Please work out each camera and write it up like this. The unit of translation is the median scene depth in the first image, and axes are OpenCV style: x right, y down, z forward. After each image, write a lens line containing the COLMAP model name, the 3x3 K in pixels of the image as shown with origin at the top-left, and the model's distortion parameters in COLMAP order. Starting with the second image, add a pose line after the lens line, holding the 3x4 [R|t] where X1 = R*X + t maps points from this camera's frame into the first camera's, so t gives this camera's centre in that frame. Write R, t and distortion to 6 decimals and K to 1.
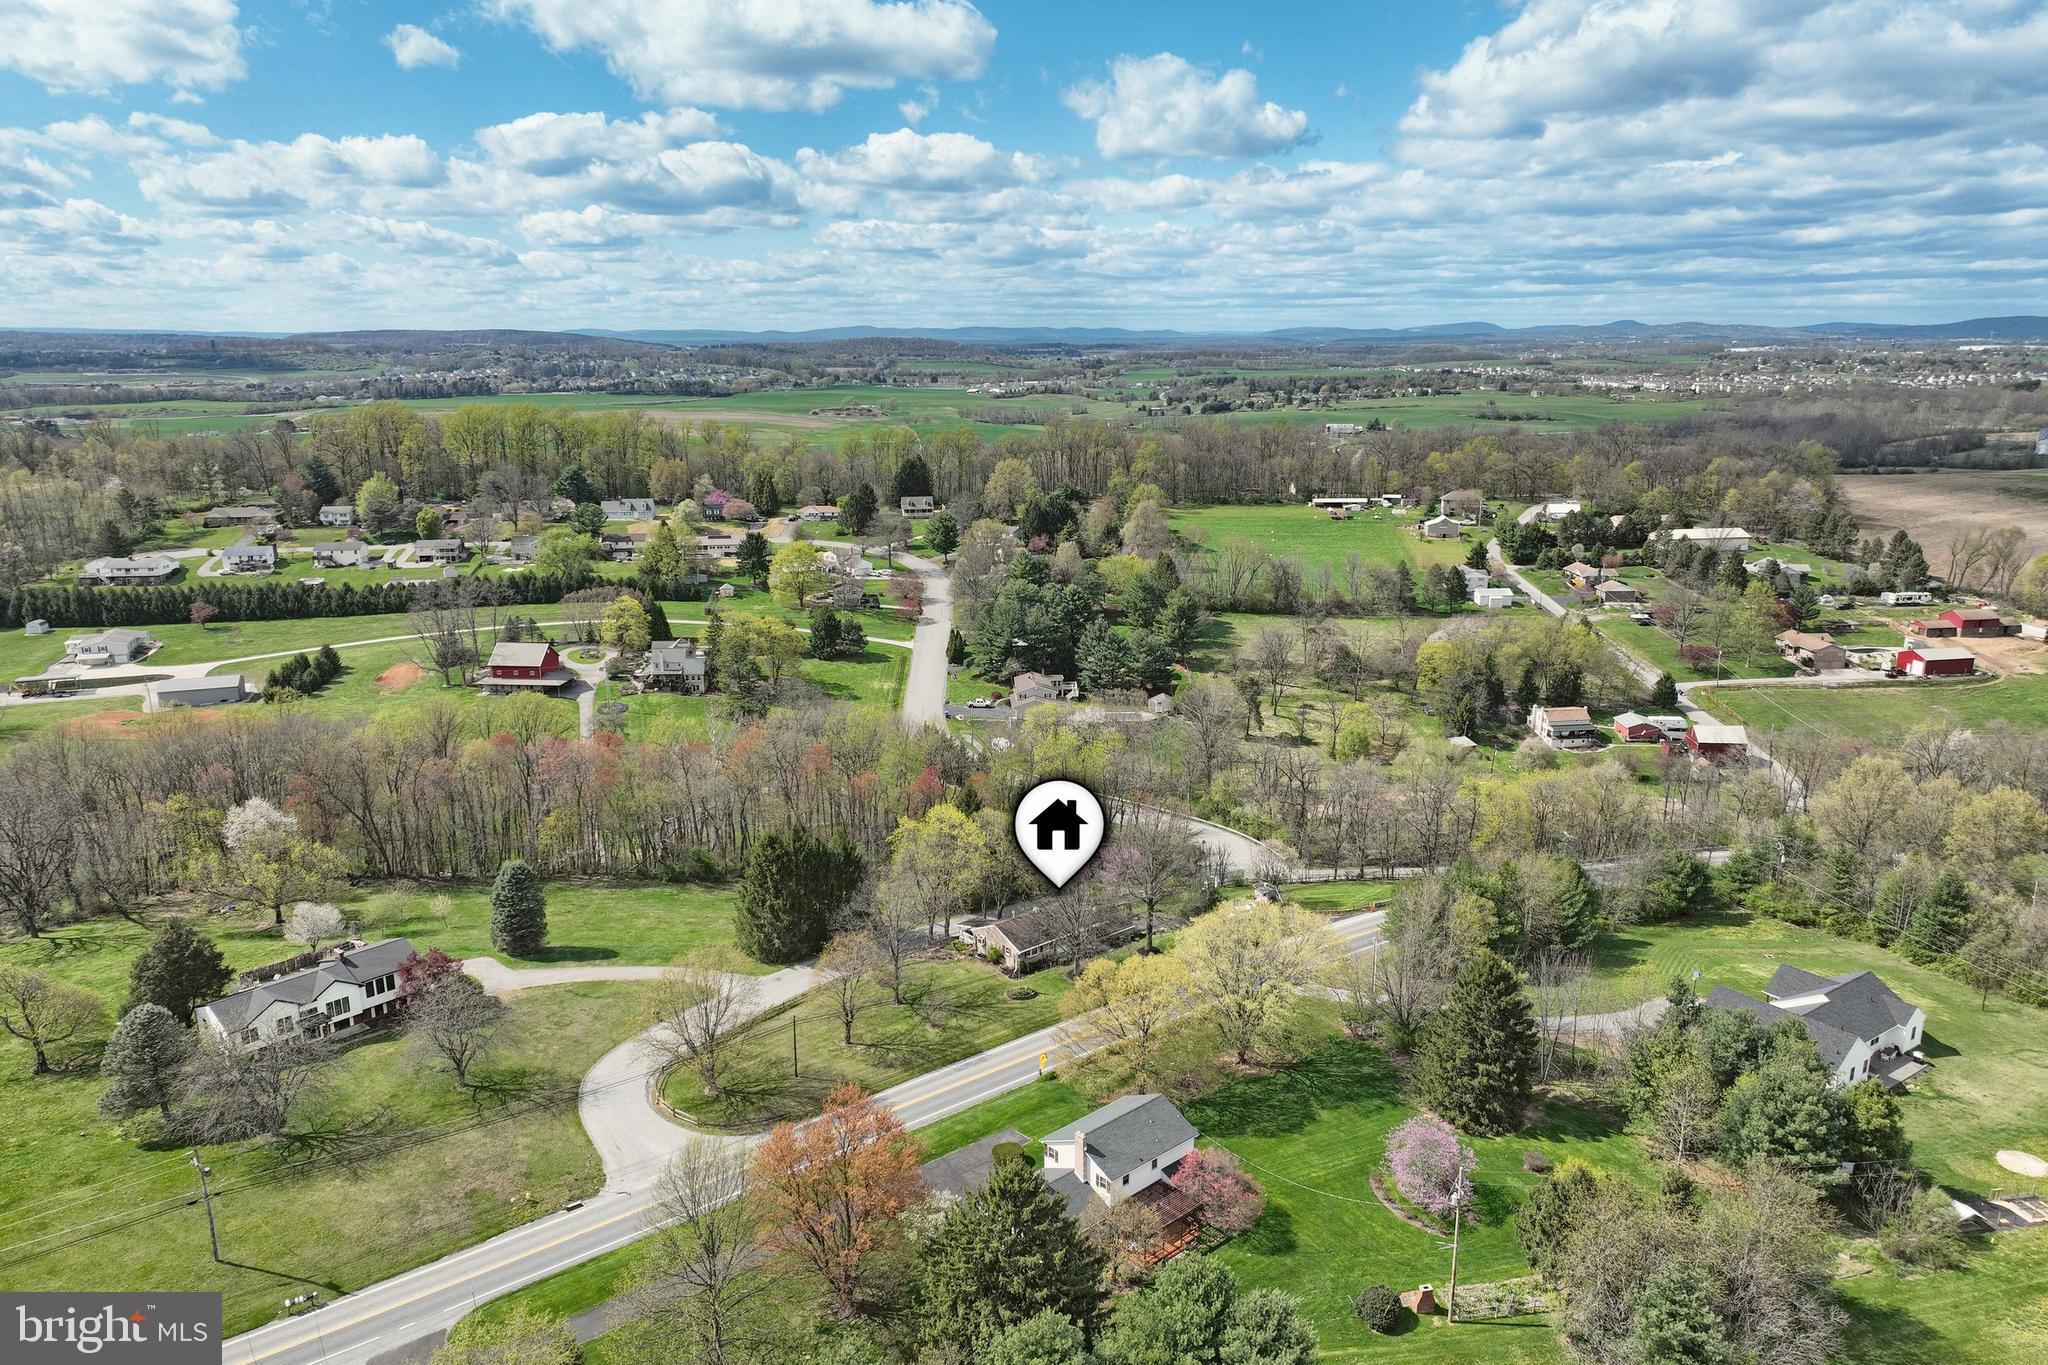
lens RADIAL K [[1489.6, 0, 1024.0], [0, 1489.6, 682.5], [0, 0, 1]] dist [0.000977, 0.000983]
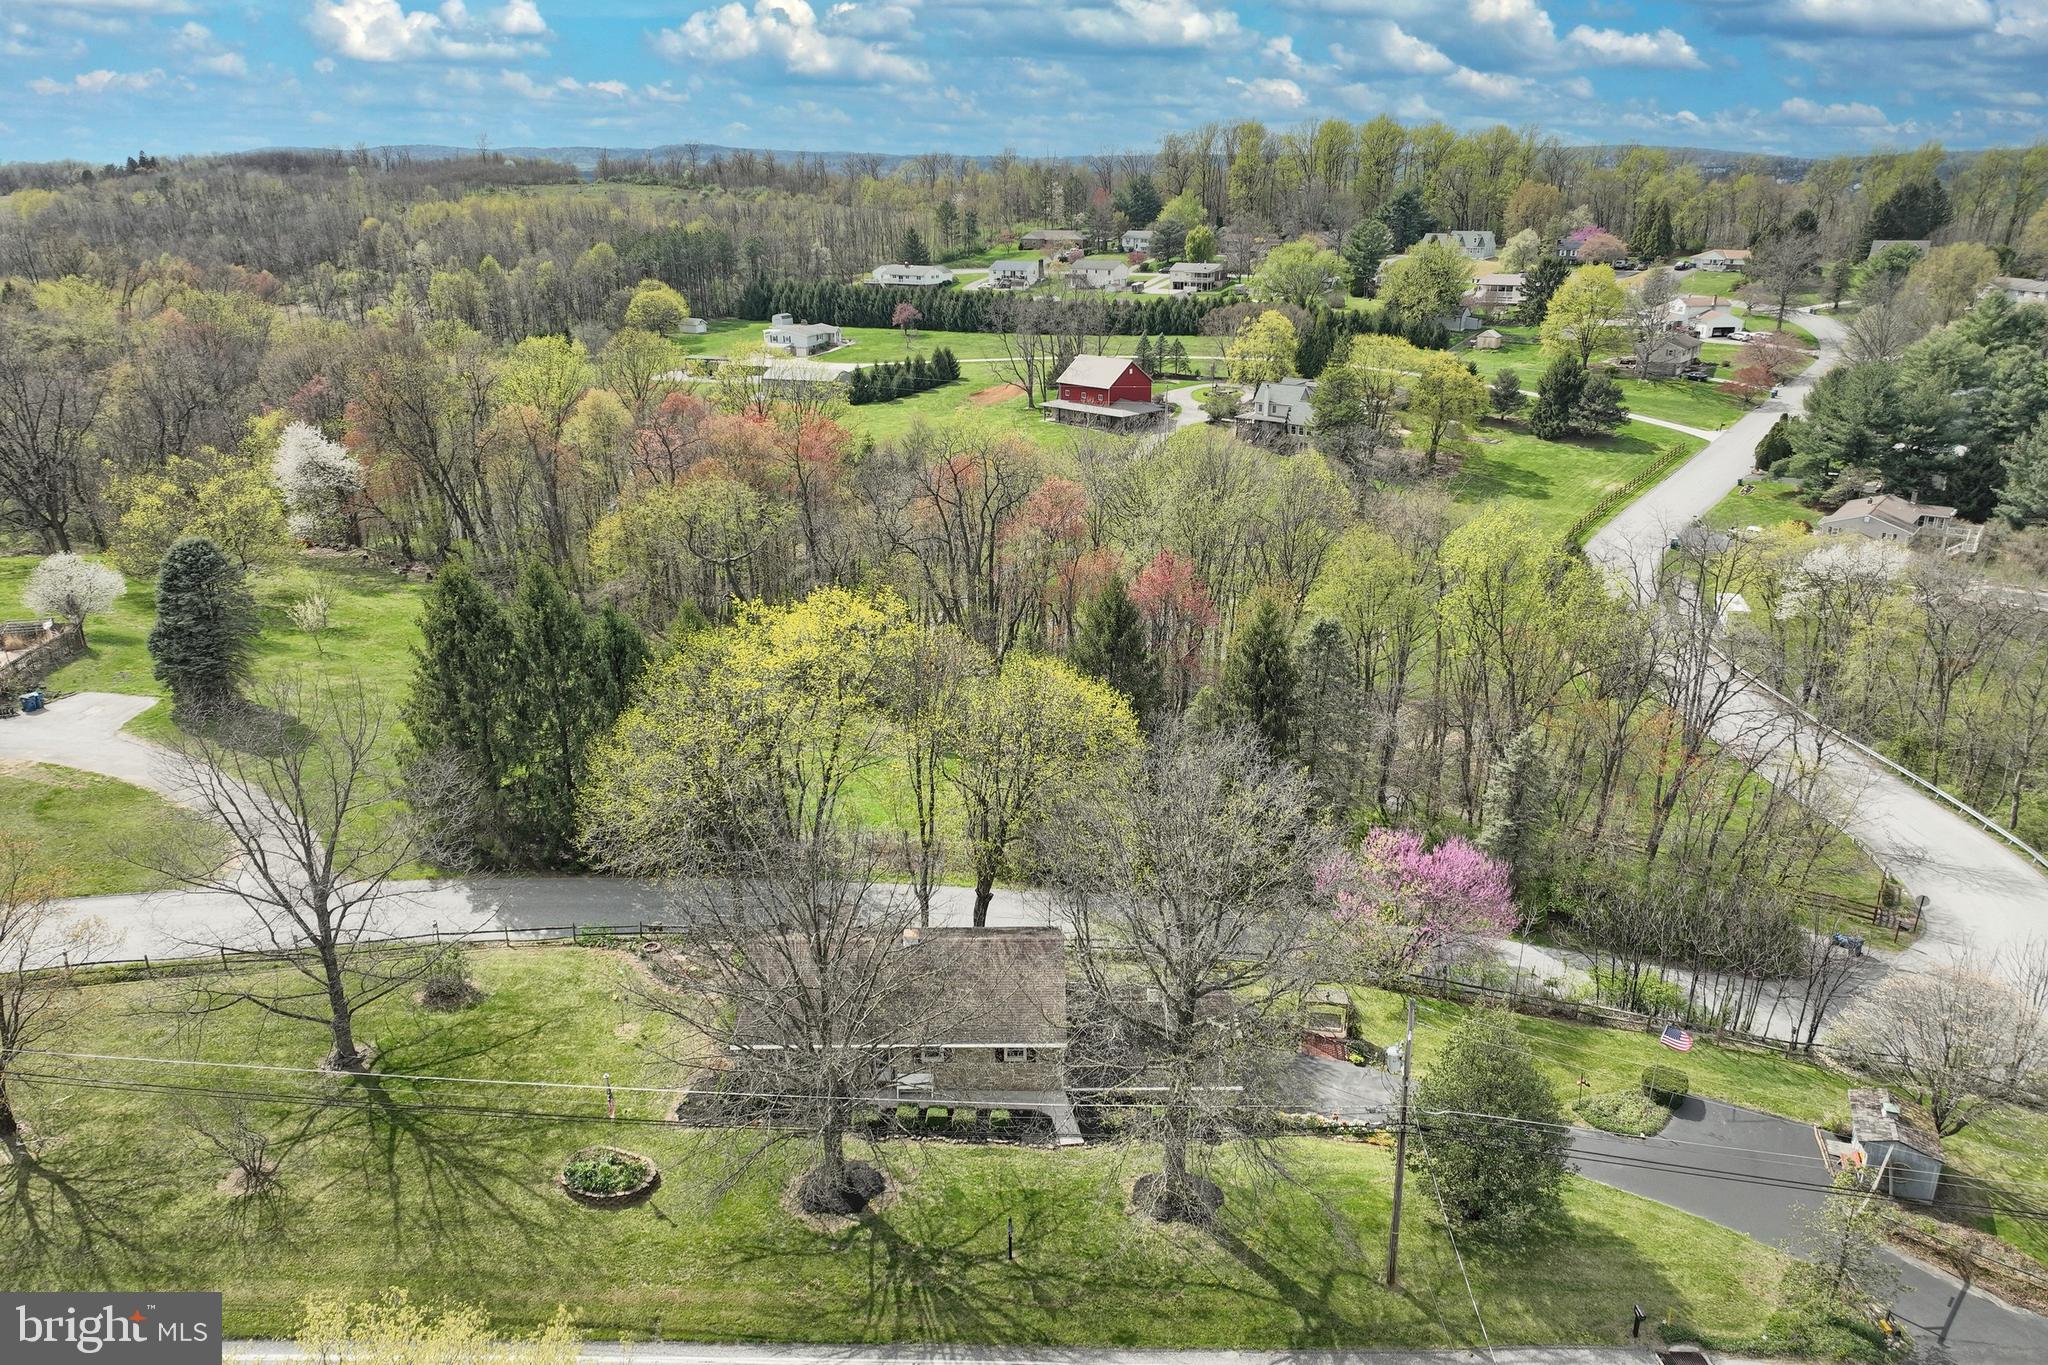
lens RADIAL K [[1489.6, 0, 1024.0], [0, 1489.6, 682.5], [0, 0, 1]] dist [0.000977, 0.000983]
pose [[0.751989, 0.213896, -0.623507, 0.103730], [-0.151375, 0.976646, 0.152474, 0.020532], [0.641559, -0.020275, 0.766806, 0.359638]]
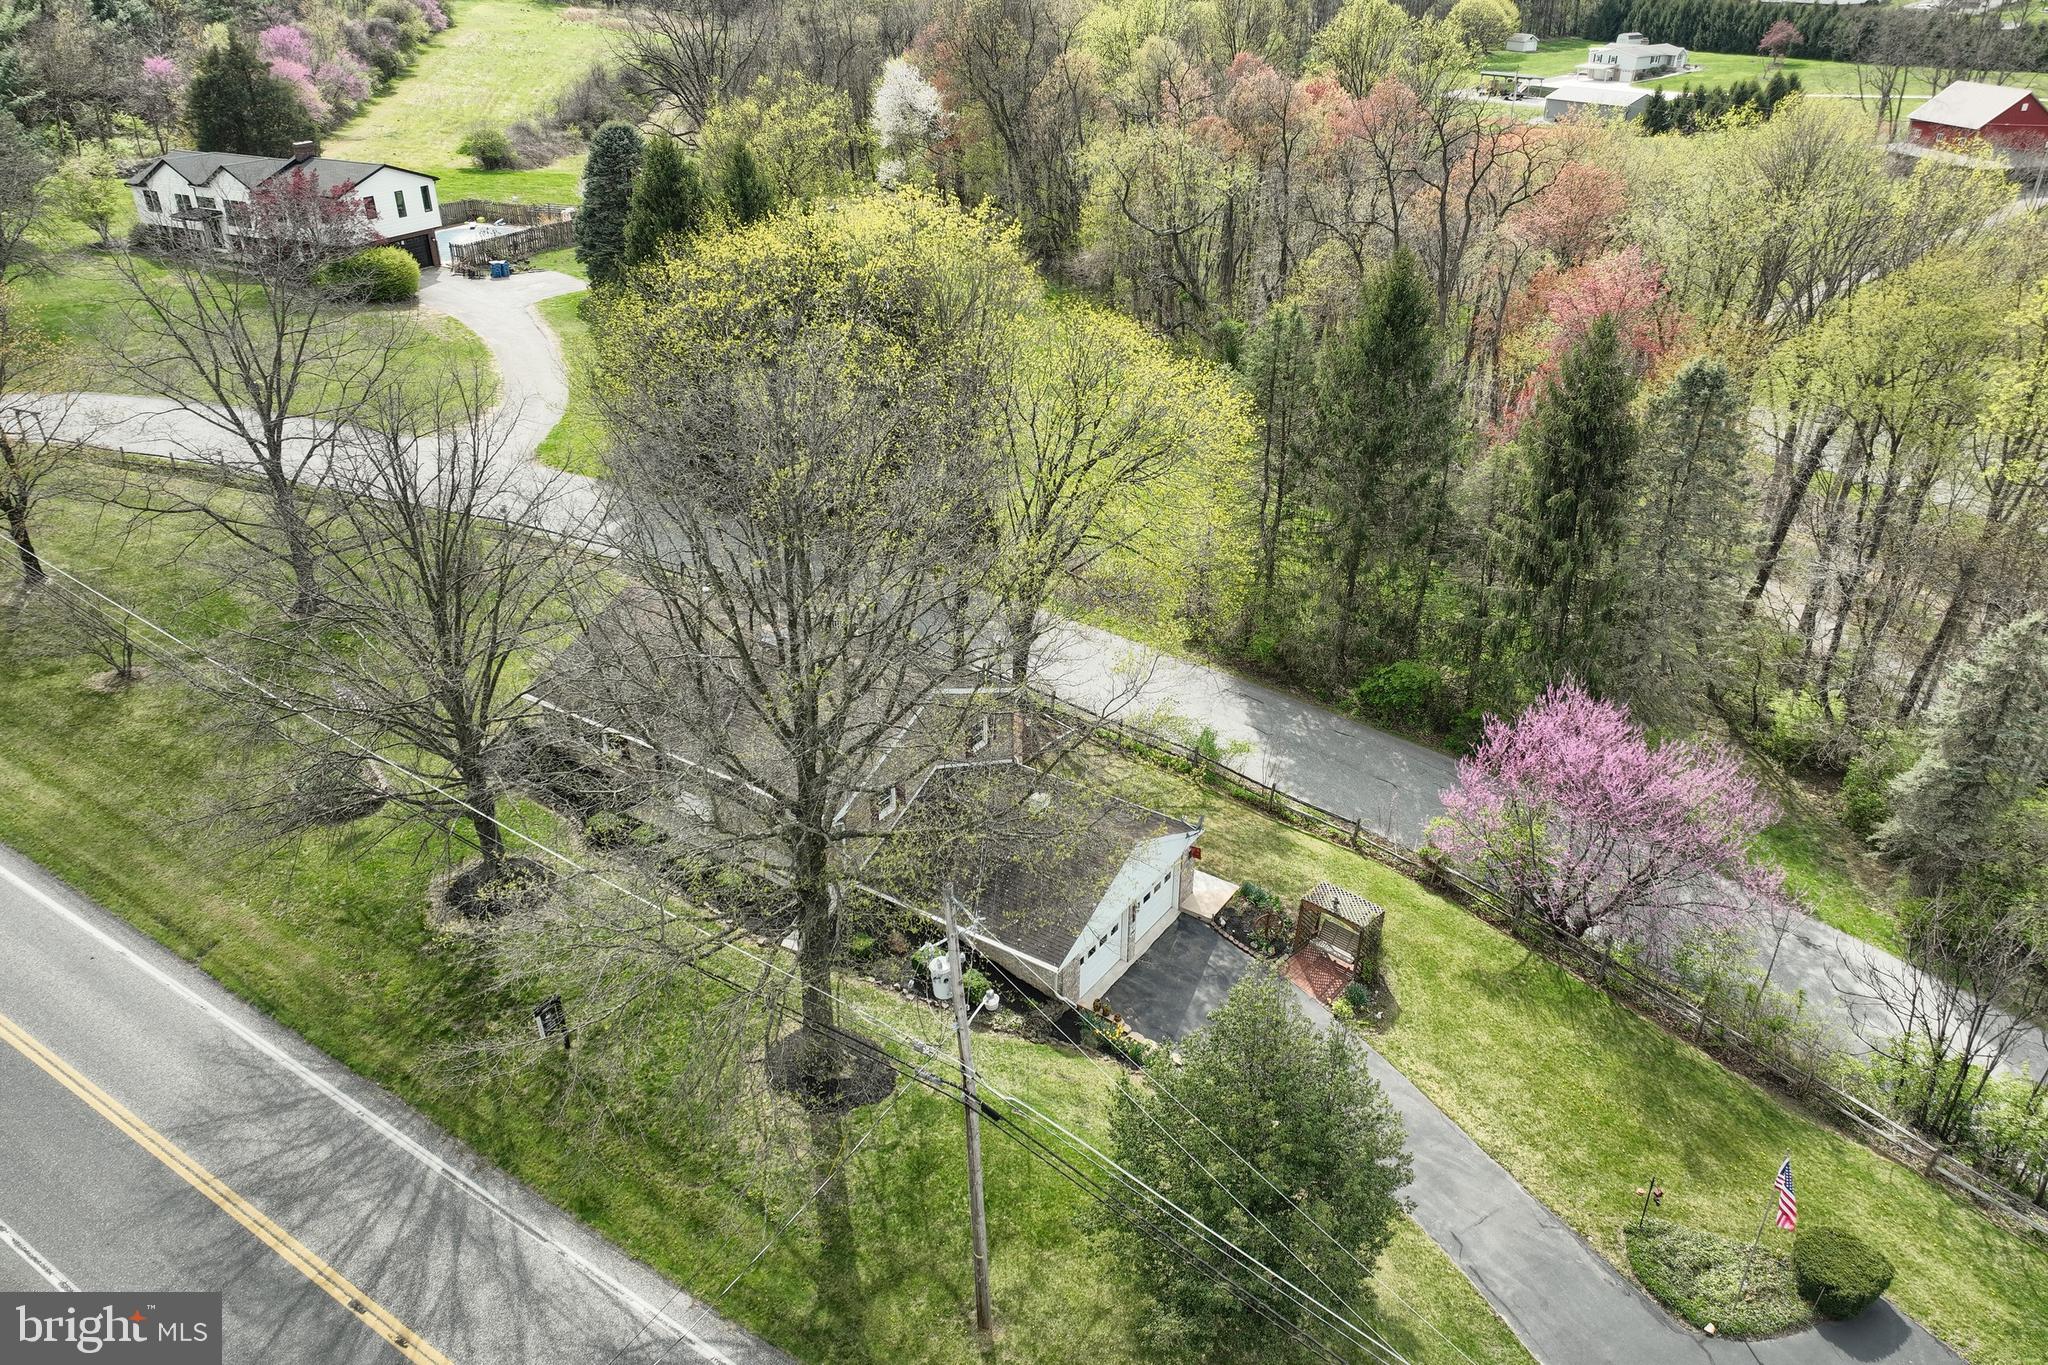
lens RADIAL K [[1410.7, 0, 1023.1], [0, 1410.7, 725.8], [0, 0, 1]] dist [0.004541, 0.000897]
pose [[0.233478, 0.481845, -0.844579, 0.107988], [-0.218083, 0.872406, 0.437433, 0.024486], [0.947590, 0.082057, 0.308770, 0.464929]]
